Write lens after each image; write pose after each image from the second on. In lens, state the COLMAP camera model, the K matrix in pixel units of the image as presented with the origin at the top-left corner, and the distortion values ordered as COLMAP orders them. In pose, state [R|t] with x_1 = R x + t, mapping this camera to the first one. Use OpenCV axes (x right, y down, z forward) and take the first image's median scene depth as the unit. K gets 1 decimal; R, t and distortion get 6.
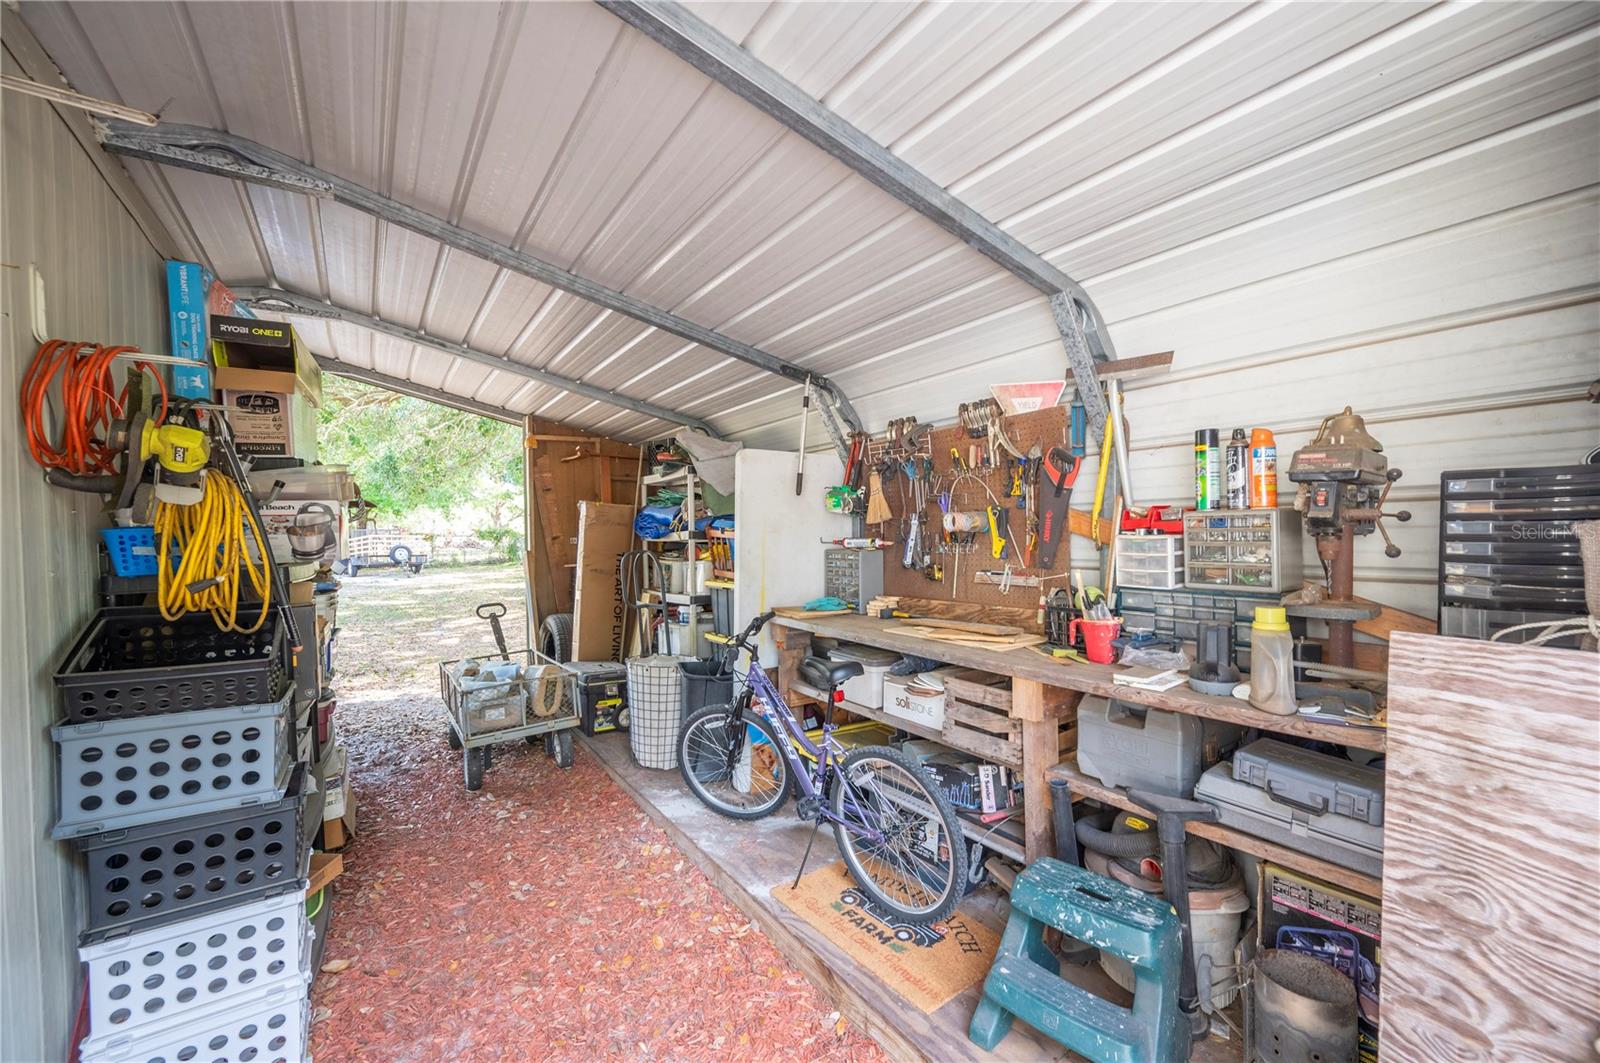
lens RADIAL K [[640.9, 0, 803.5], [0, 640.9, 532.3], [0, 0, 1]] dist [0.002137, -0.000361]
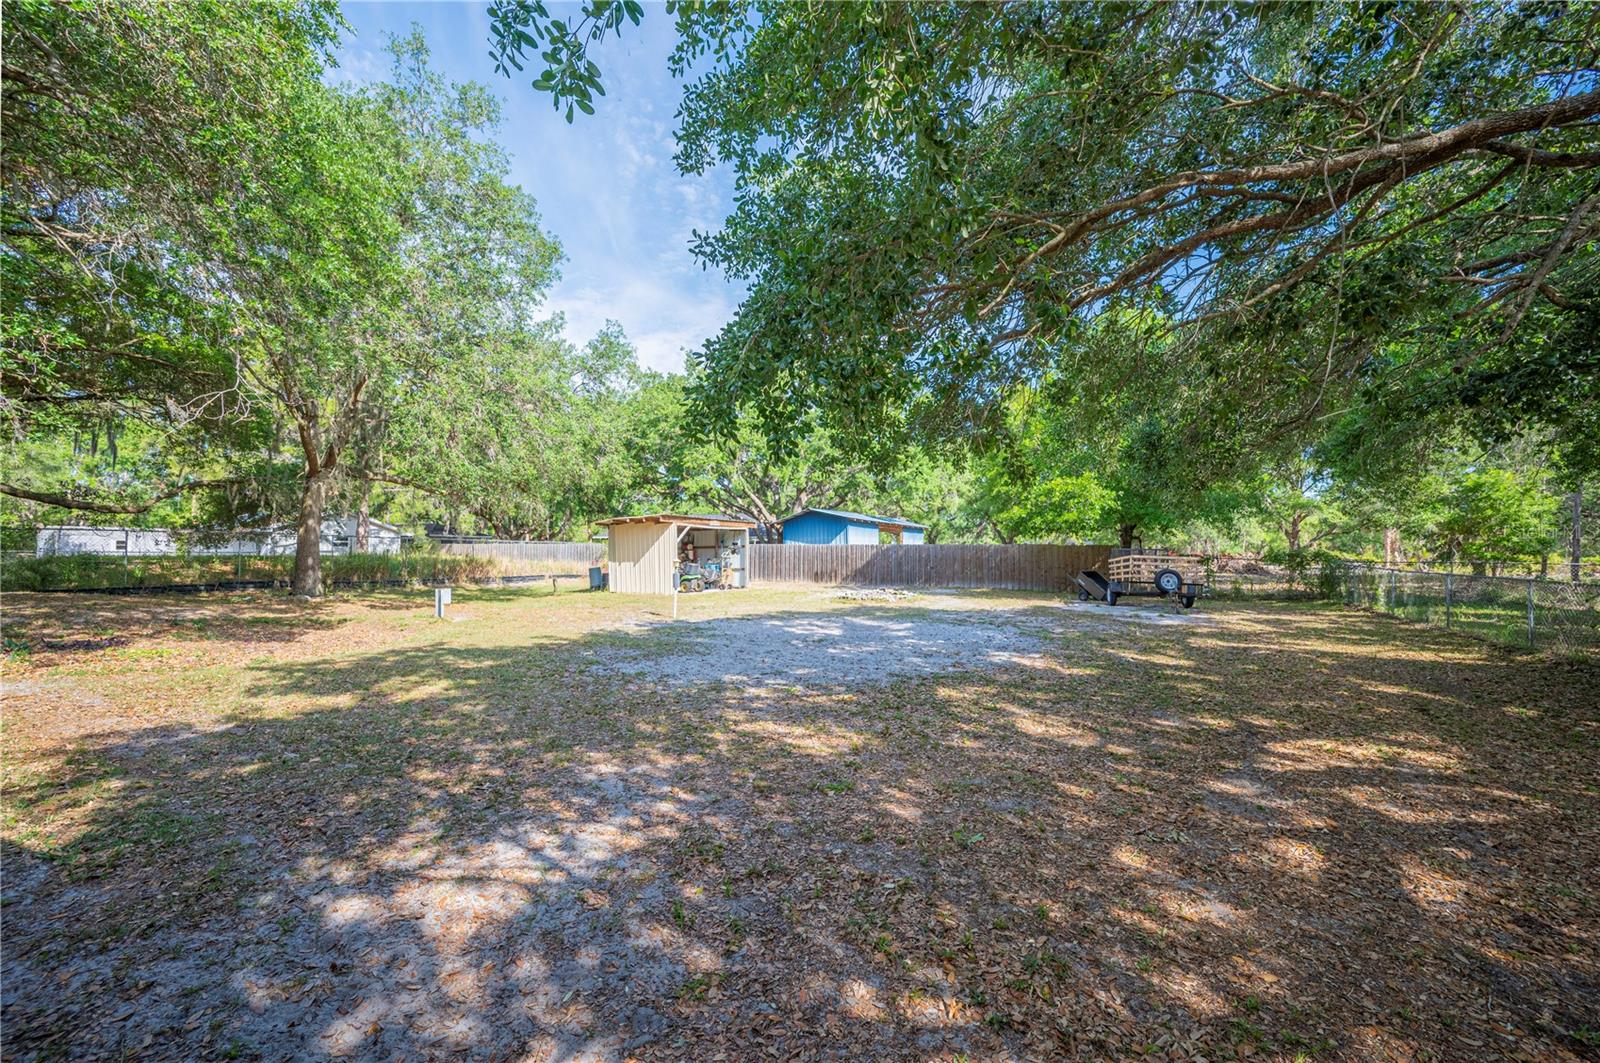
lens RADIAL K [[640.9, 0, 803.4], [0, 640.9, 537.6], [0, 0, 1]] dist [0.002137, -0.000361]
pose [[0.472439, -0.001916, -0.881362, -0.142723], [-0.019370, 0.999734, -0.012556, 0.000115], [0.881151, 0.023004, 0.472276, 0.227821]]
